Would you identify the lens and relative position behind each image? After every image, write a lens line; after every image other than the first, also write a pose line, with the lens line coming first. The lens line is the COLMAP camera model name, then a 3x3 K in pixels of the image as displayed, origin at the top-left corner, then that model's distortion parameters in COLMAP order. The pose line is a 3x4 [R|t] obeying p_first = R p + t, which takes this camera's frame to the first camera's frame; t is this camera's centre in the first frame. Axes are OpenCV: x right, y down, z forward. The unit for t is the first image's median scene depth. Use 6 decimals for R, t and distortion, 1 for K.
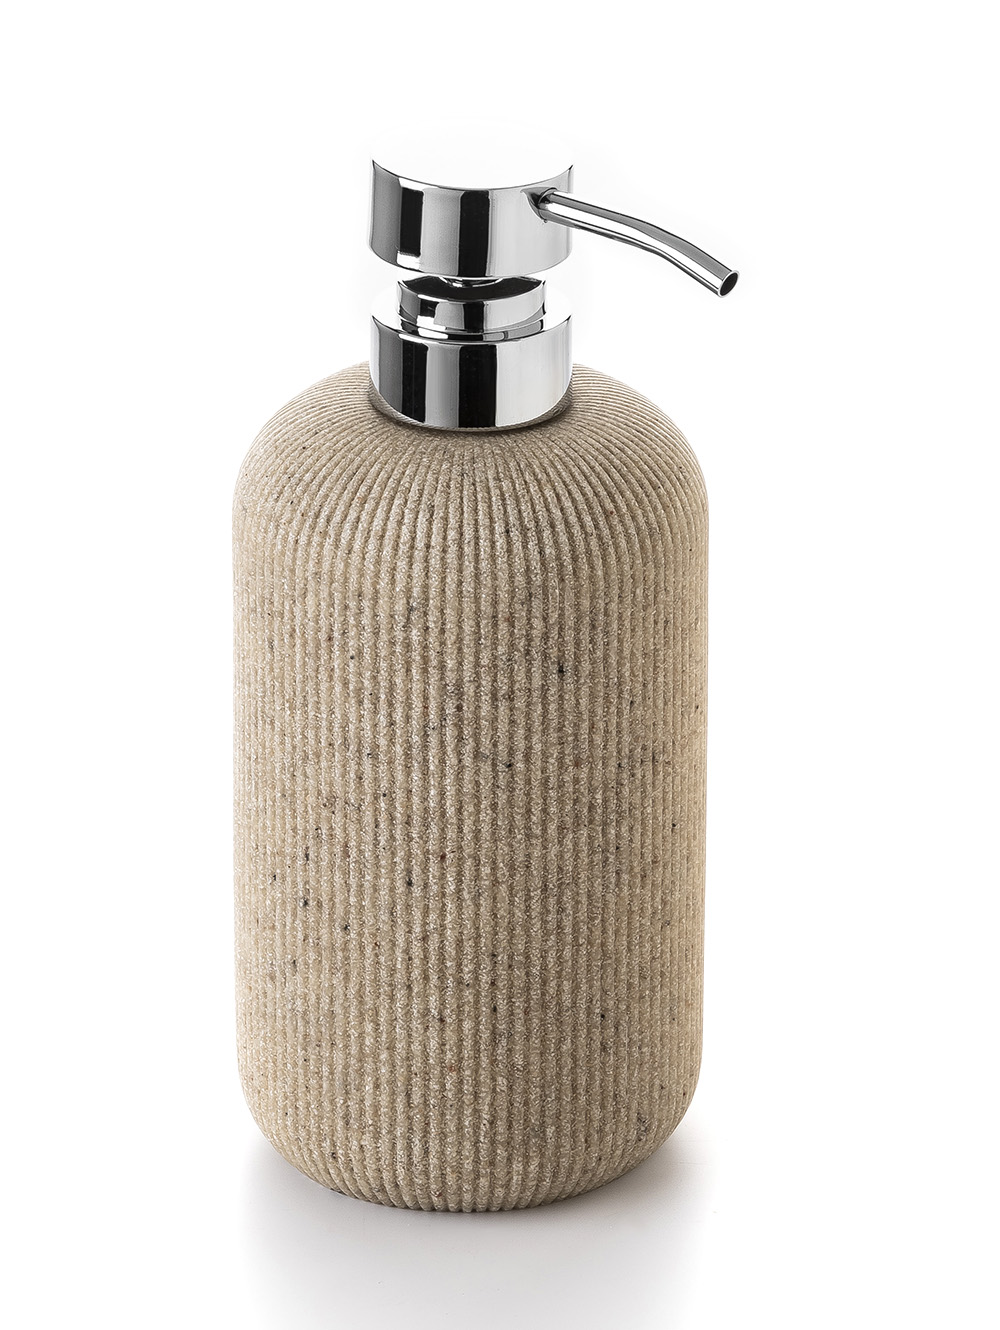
lens RADIAL K [[7406.5, 0, 500.0], [0, 7406.5, 665.0], [0, 0, 1]] dist [0.191815, -0.354044]
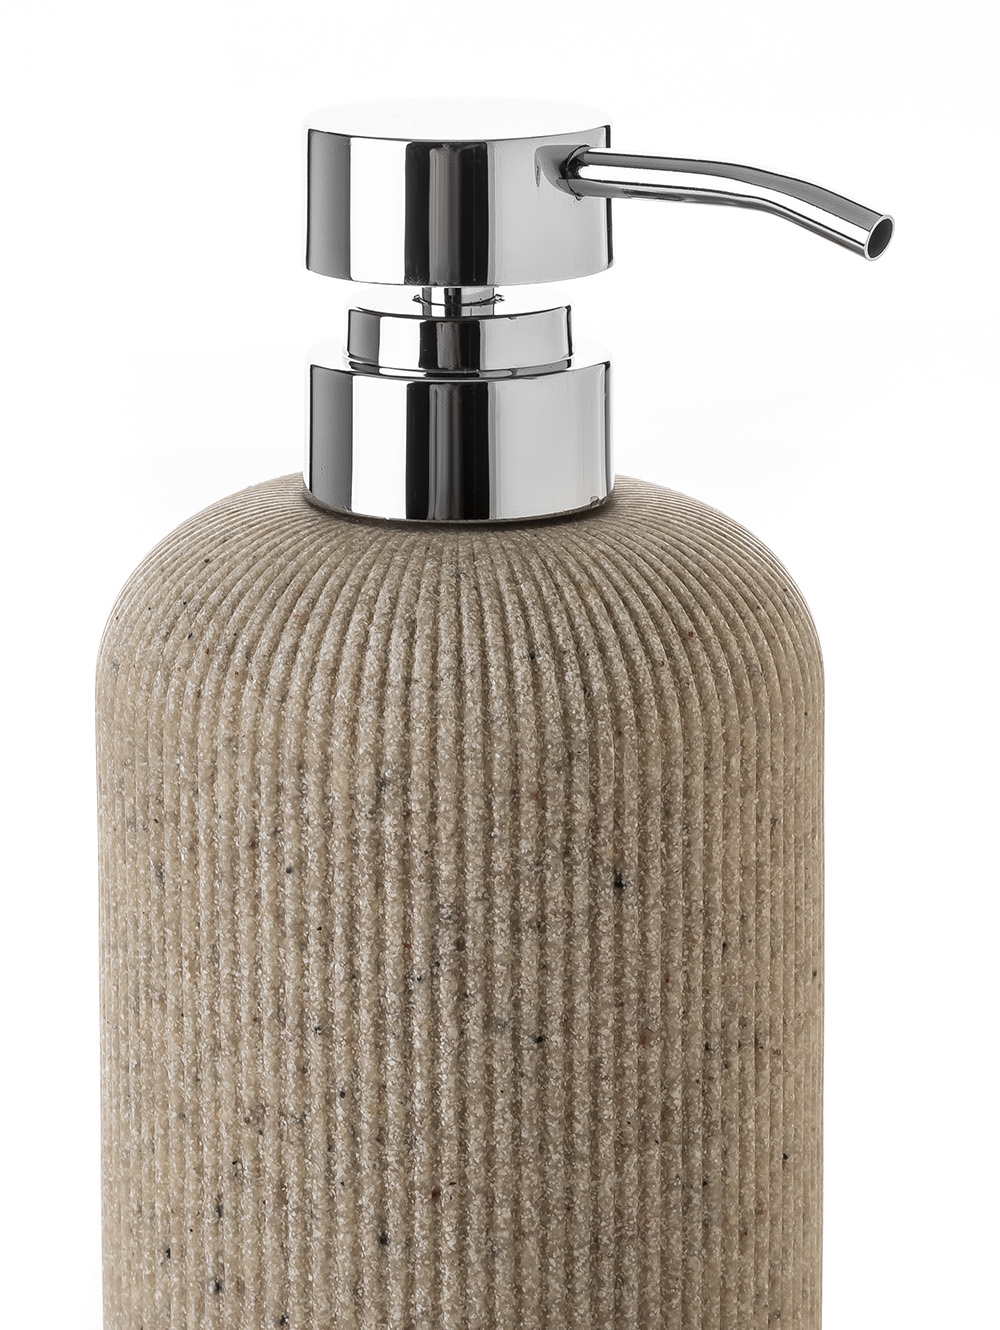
lens RADIAL K [[5757.4, 0, 500.0], [0, 5757.4, 665.0], [0, 0, 1]] dist [0.318570, -7.644450]
pose [[0.998942, -0.018361, 0.042161, -0.022232], [0.025477, 0.984236, -0.175018, 0.068032], [-0.038283, 0.175907, 0.983662, 0.506066]]
